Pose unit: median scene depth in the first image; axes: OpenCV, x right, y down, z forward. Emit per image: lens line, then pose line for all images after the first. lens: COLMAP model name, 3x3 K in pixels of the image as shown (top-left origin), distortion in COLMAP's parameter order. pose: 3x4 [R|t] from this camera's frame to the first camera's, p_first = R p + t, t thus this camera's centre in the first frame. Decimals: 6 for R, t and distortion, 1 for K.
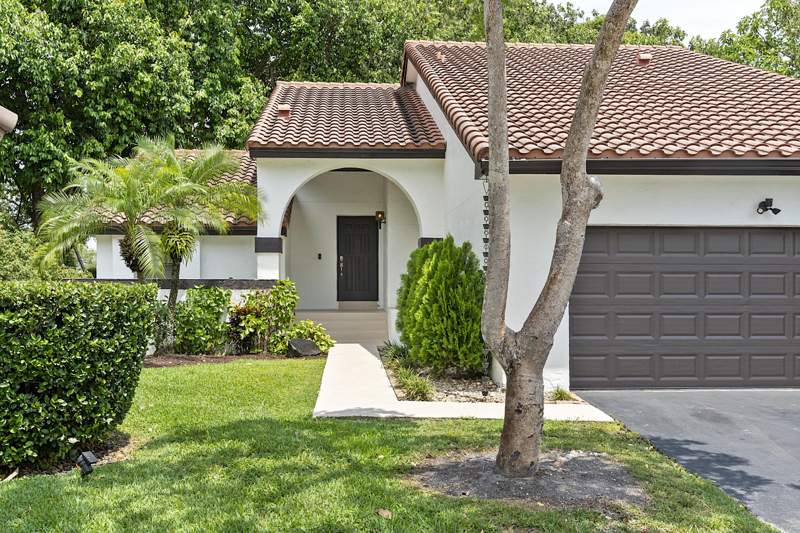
lens RADIAL K [[772.2, 0, 400.0], [0, 772.2, 266.5], [0, 0, 1]] dist [0.003739, 0.000373]
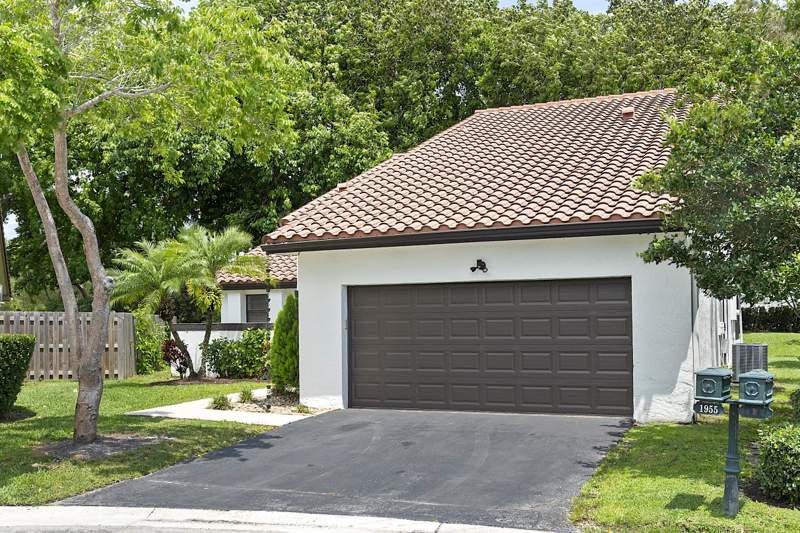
lens RADIAL K [[766.6, 0, 400.0], [0, 766.6, 266.5], [0, 0, 1]] dist [0.008872, 0.005406]
pose [[0.901775, -0.042772, -0.430085, 0.605837], [0.024899, 0.998580, -0.047103, -0.014322], [0.431489, 0.031768, 0.901559, -0.117234]]
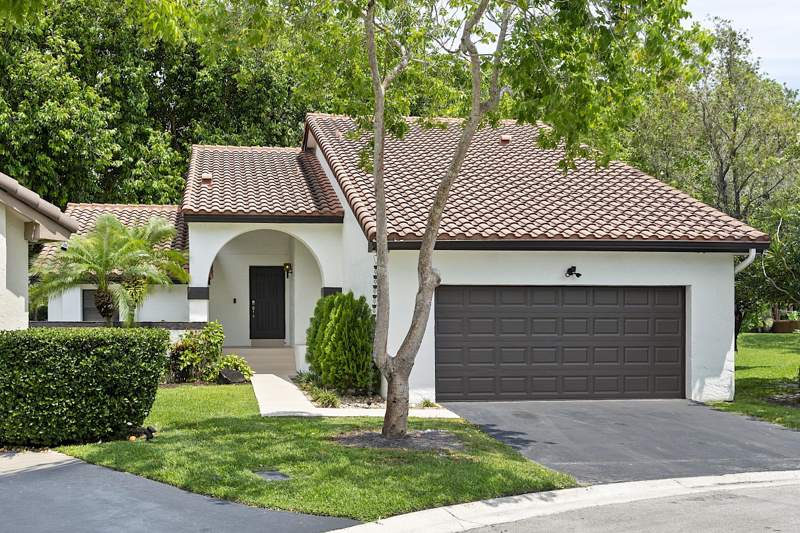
lens RADIAL K [[802.5, 0, 337.4], [0, 802.5, 288.1], [0, 0, 1]] dist [0.009904, 0.002350]
pose [[0.998100, 0.000251, 0.061615, -0.032899], [0.000855, 0.999839, -0.017919, -0.014417], [-0.061609, 0.017937, 0.997939, -0.304201]]
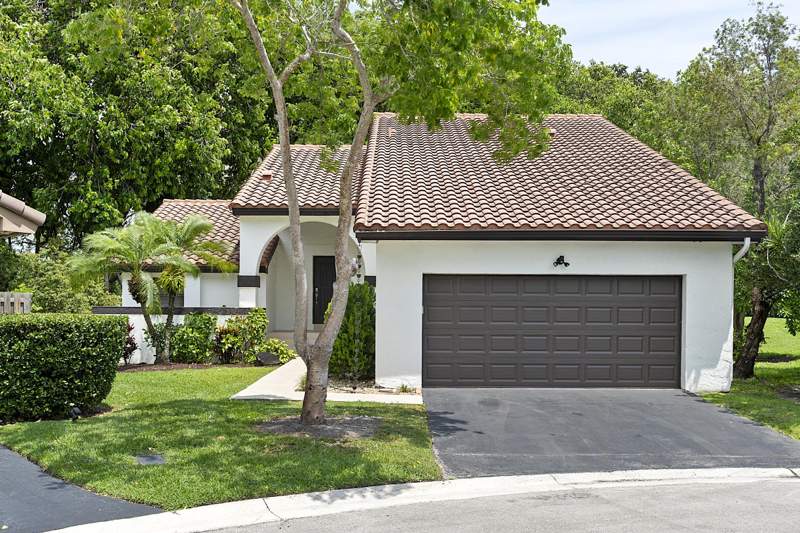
lens RADIAL K [[736.2, 0, 395.4], [0, 736.2, 290.3], [0, 0, 1]] dist [0.008505, 0.005142]
pose [[0.998413, 0.002981, -0.056230, 0.165002], [-0.002888, 0.999994, 0.001728, -0.016876], [0.056234, -0.001563, 0.998416, -0.259918]]
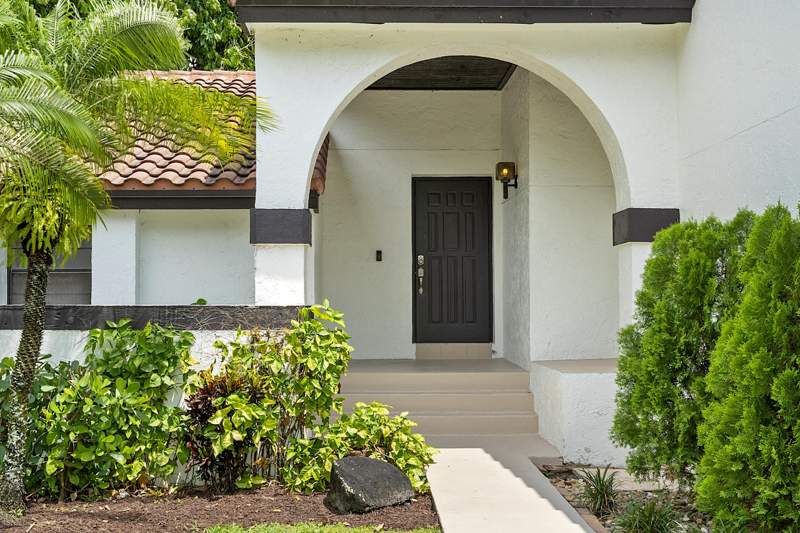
lens RADIAL K [[947.5, 0, 400.0], [0, 947.5, 266.5], [0, 0, 1]] dist [0.006319, 0.004511]
pose [[0.999137, -0.002560, -0.041468, -0.087564], [0.002195, 0.999959, -0.008840, -0.000281], [0.041489, 0.008741, 0.999101, 0.507256]]
